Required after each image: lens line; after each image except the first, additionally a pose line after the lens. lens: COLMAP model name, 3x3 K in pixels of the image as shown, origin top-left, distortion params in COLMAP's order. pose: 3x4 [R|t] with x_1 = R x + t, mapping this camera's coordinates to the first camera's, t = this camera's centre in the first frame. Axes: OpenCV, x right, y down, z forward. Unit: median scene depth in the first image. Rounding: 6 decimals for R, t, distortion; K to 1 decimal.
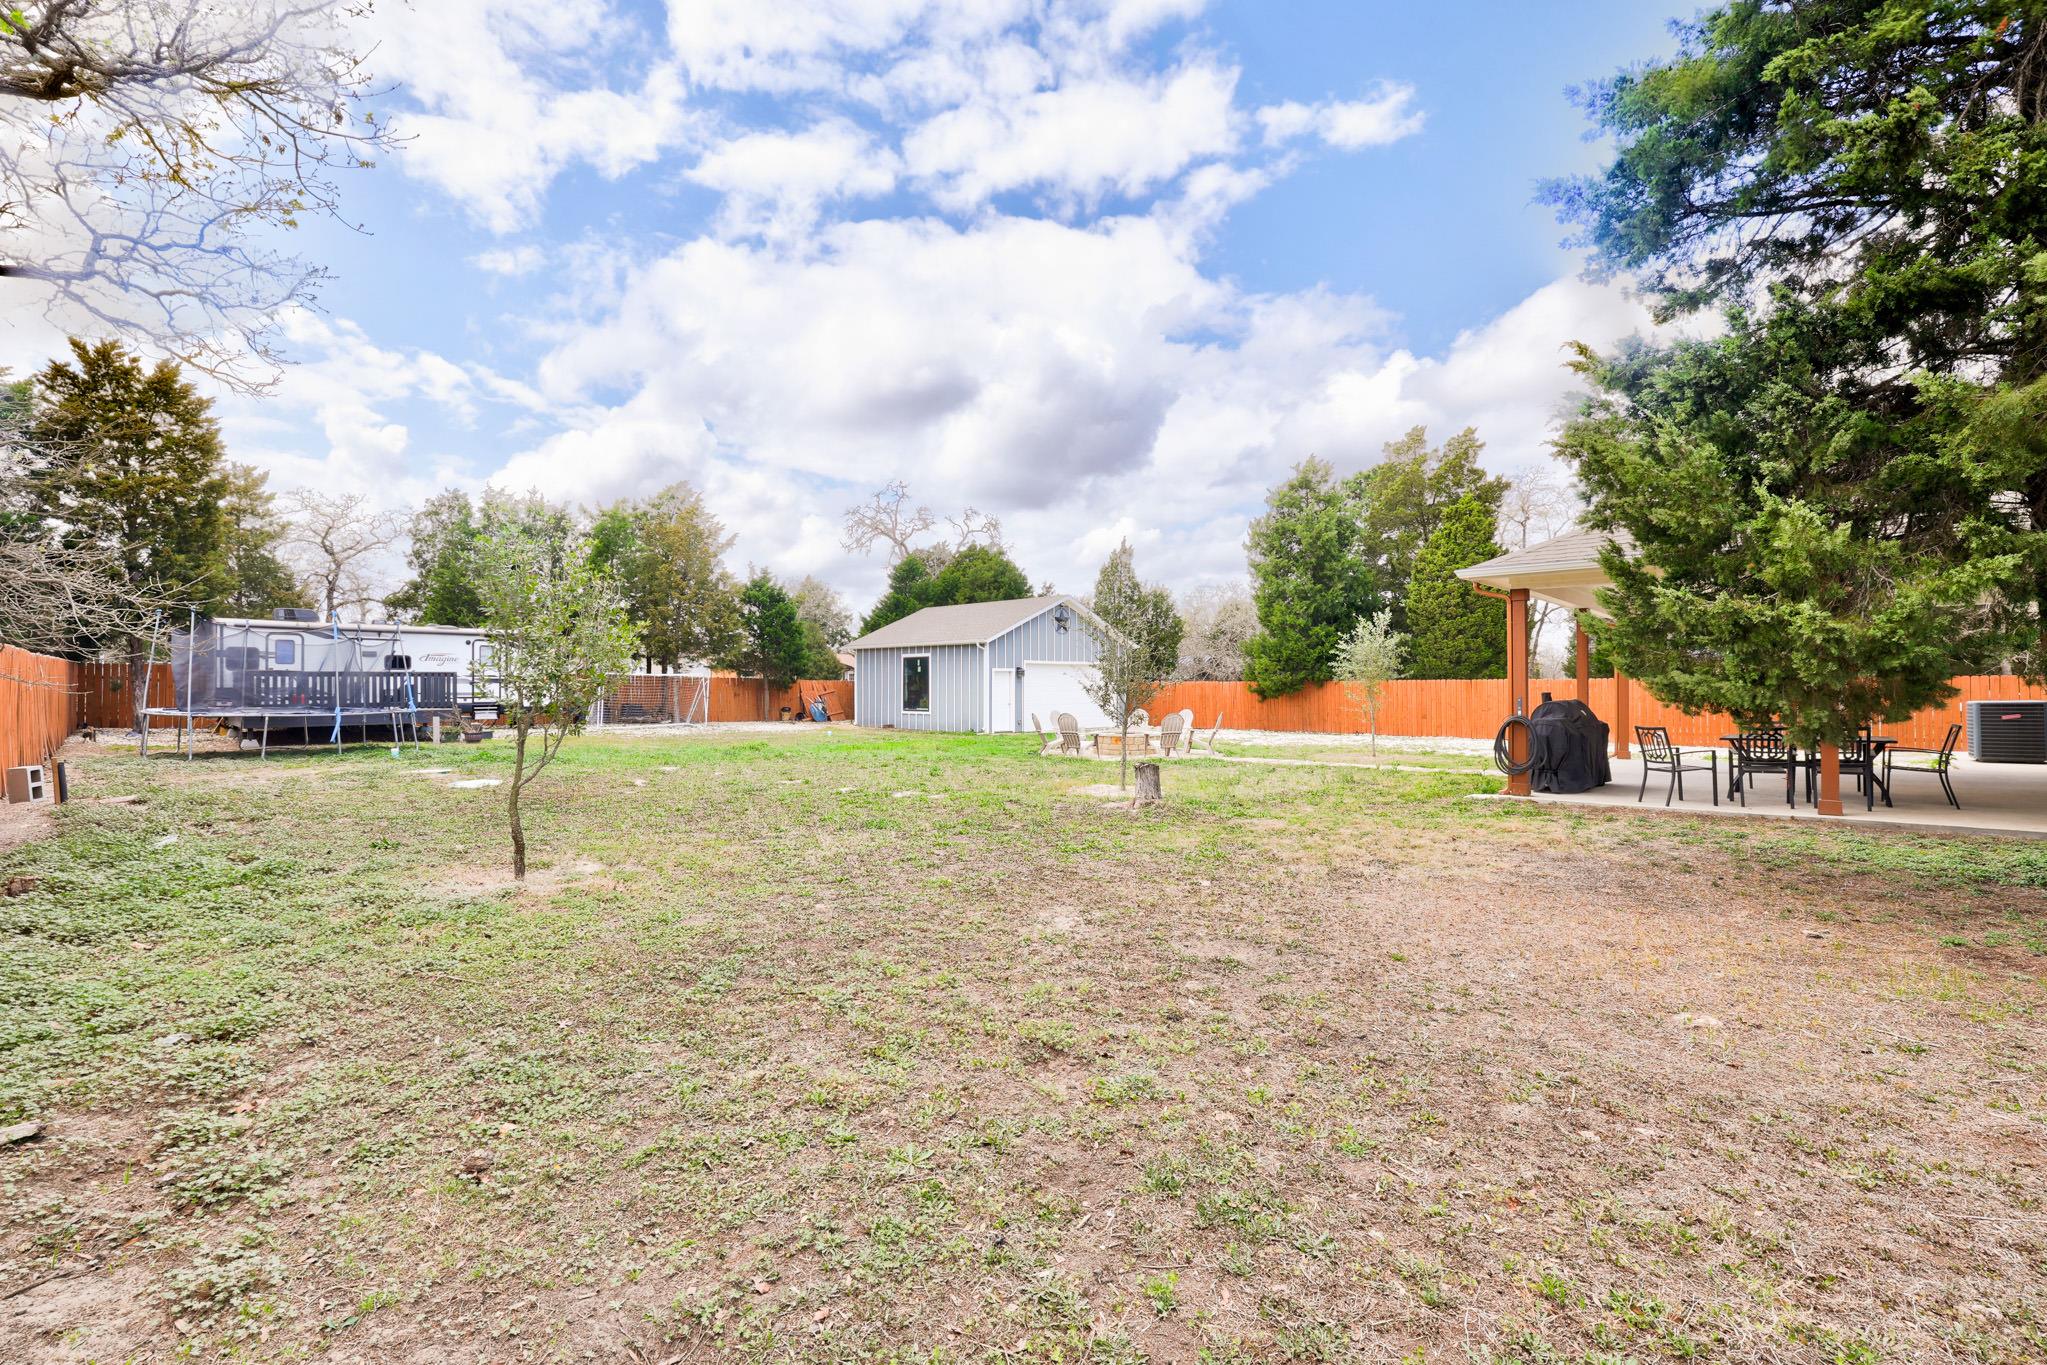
lens RADIAL K [[858.2, 0, 1023.5], [0, 858.2, 682.5], [0, 0, 1]] dist [-0.001003, 0.000244]
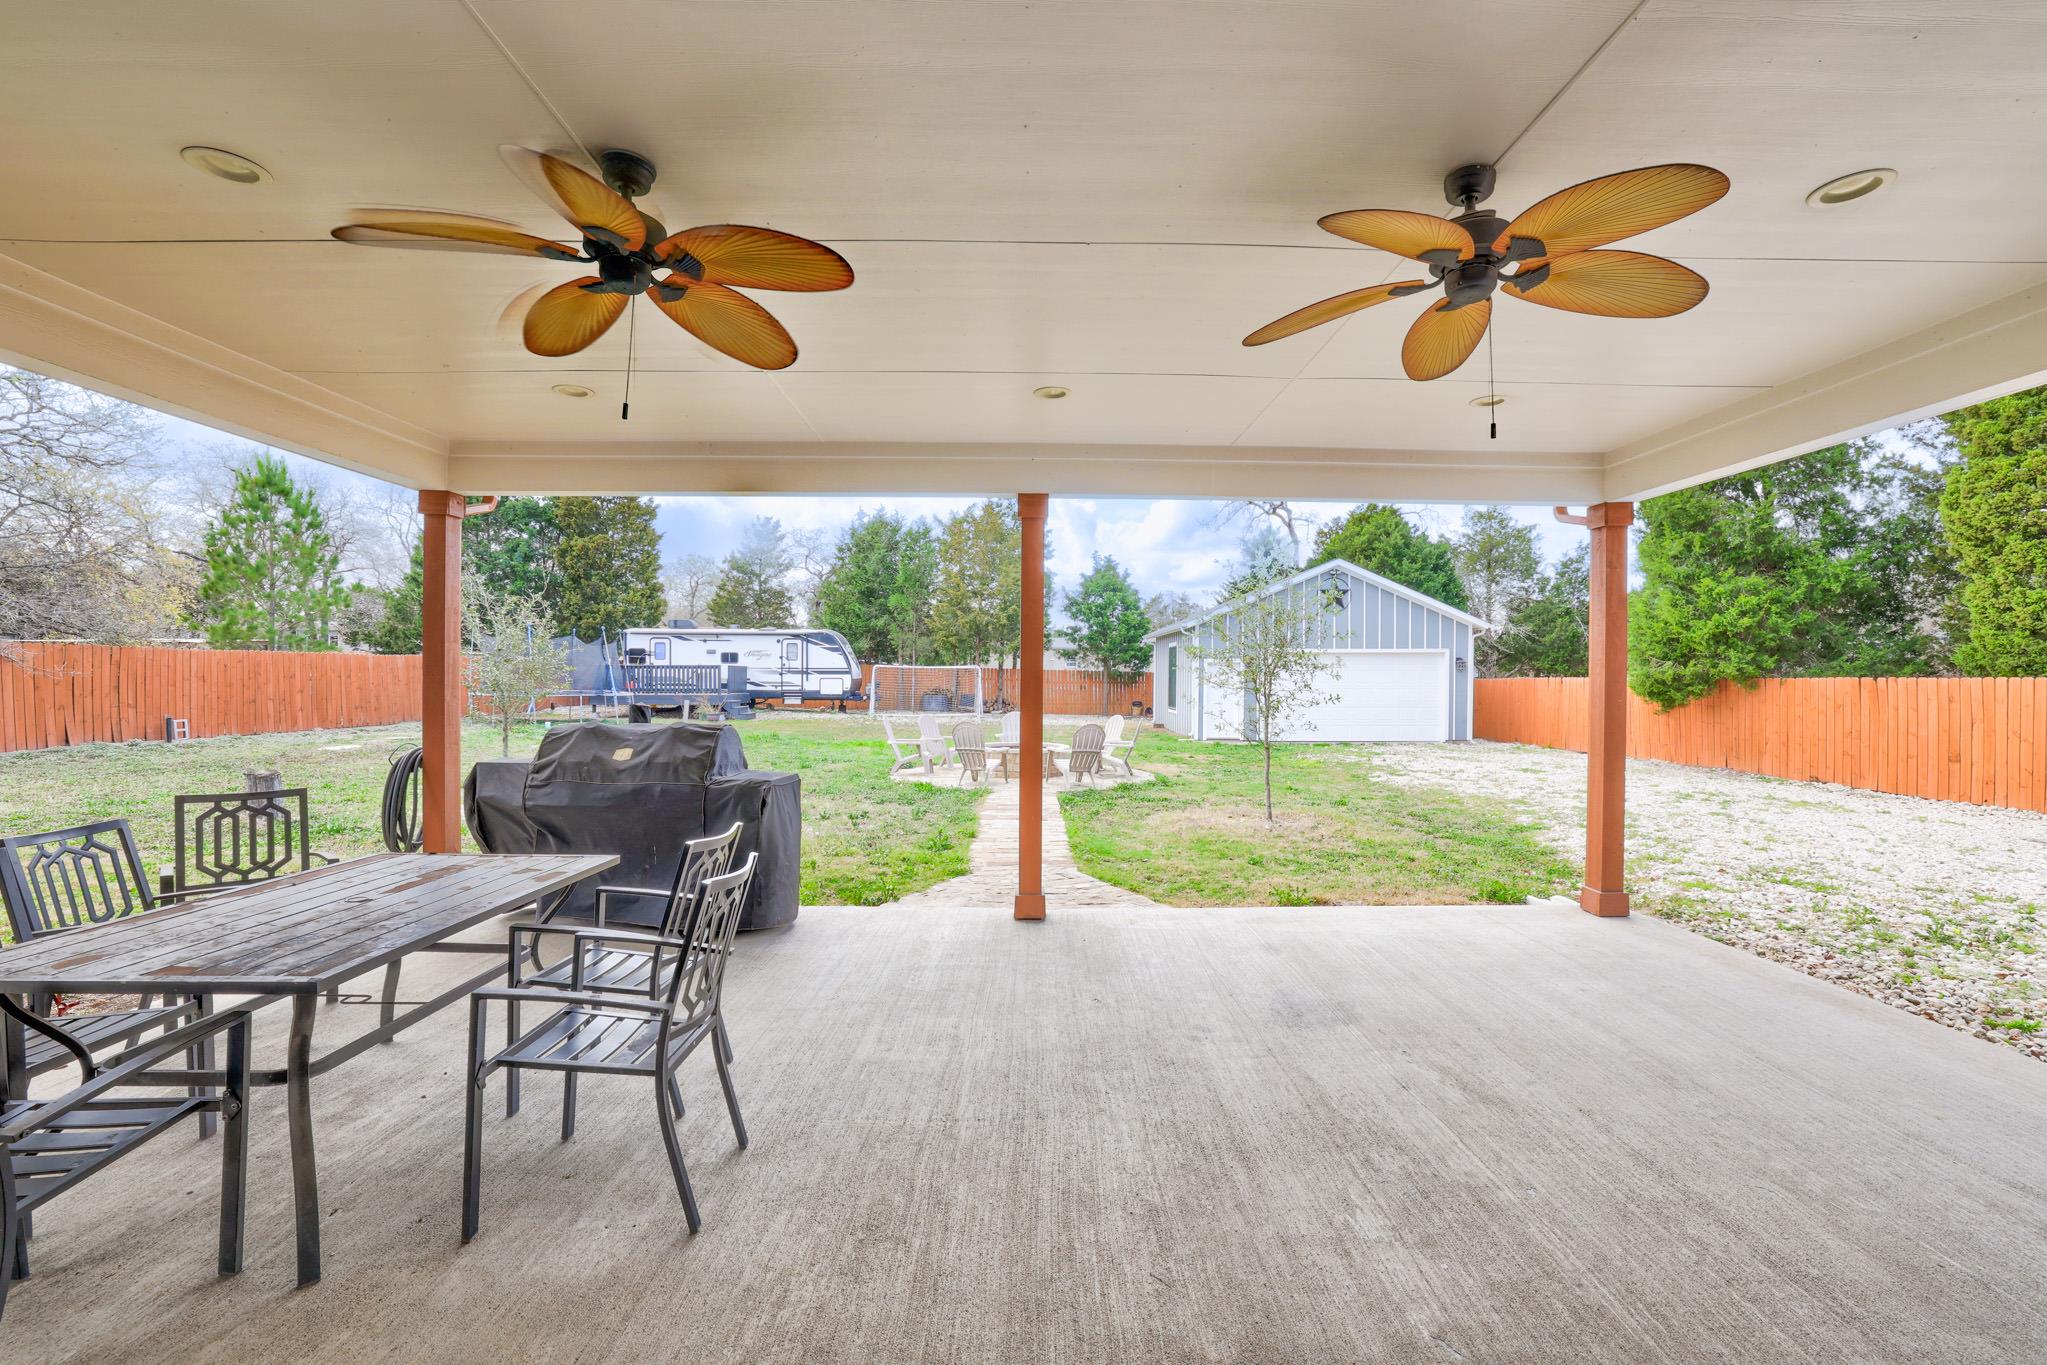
lens RADIAL K [[858.2, 0, 1023.5], [0, 858.2, 682.5], [0, 0, 1]] dist [-0.001003, 0.000244]
pose [[0.720839, 0.011602, -0.693005, 0.406439], [-0.003414, 0.999907, 0.013189, -0.004267], [0.693094, -0.007141, 0.720812, 0.314594]]
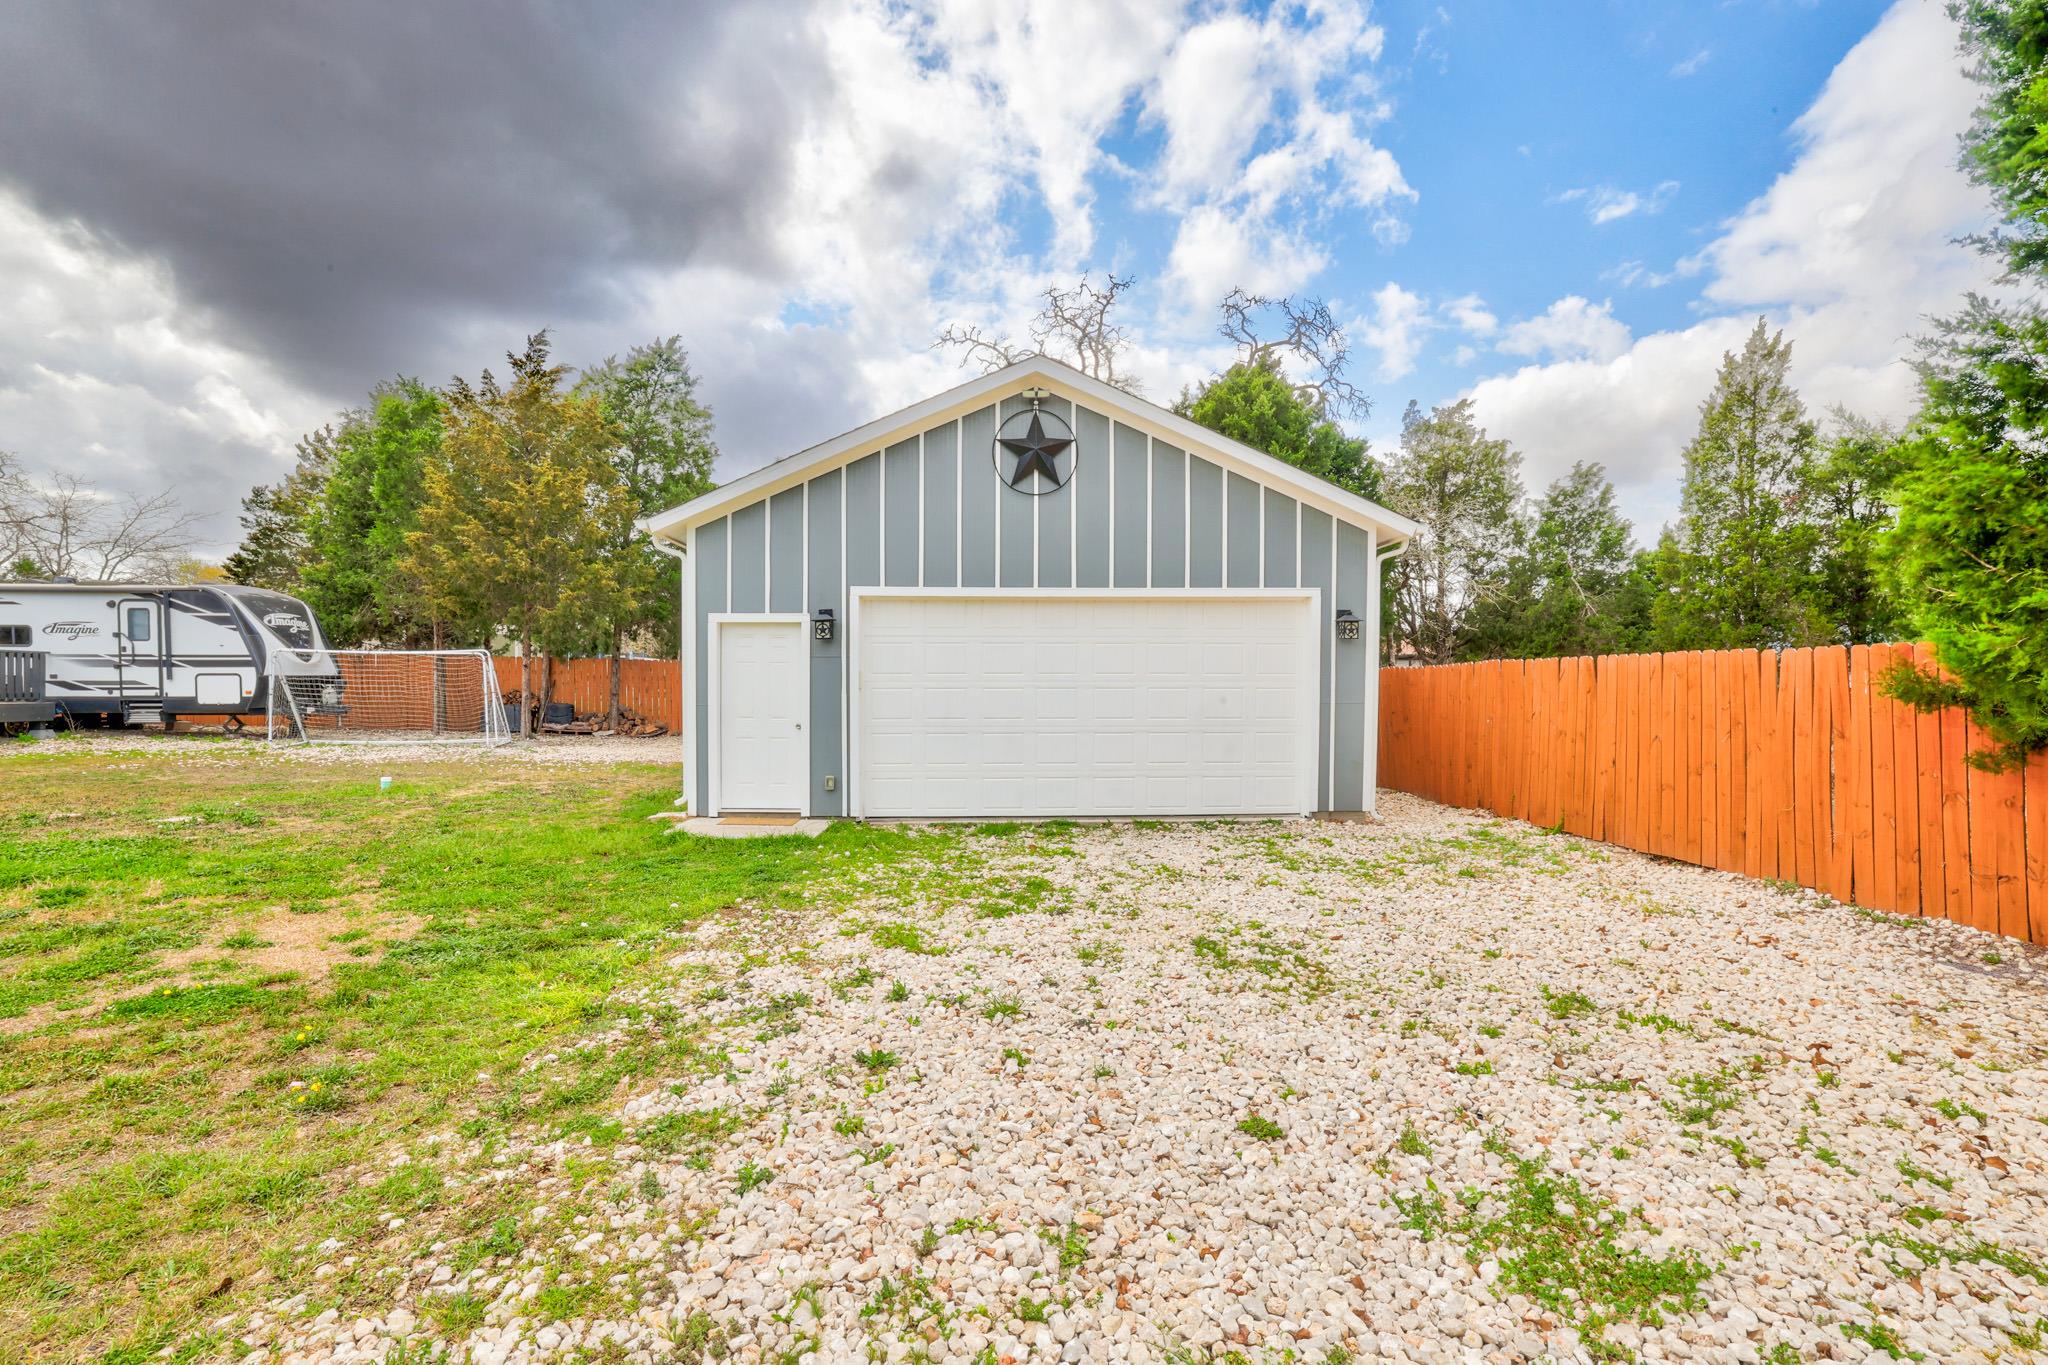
lens RADIAL K [[858.7, 0, 1024.0], [0, 858.7, 682.5], [0, 0, 1]] dist [-0.001003, 0.000244]
pose [[0.741782, 0.005268, -0.670621, 0.259121], [0.000449, 0.999965, 0.008352, 0.007359], [0.670641, -0.006497, 0.741753, 0.904659]]
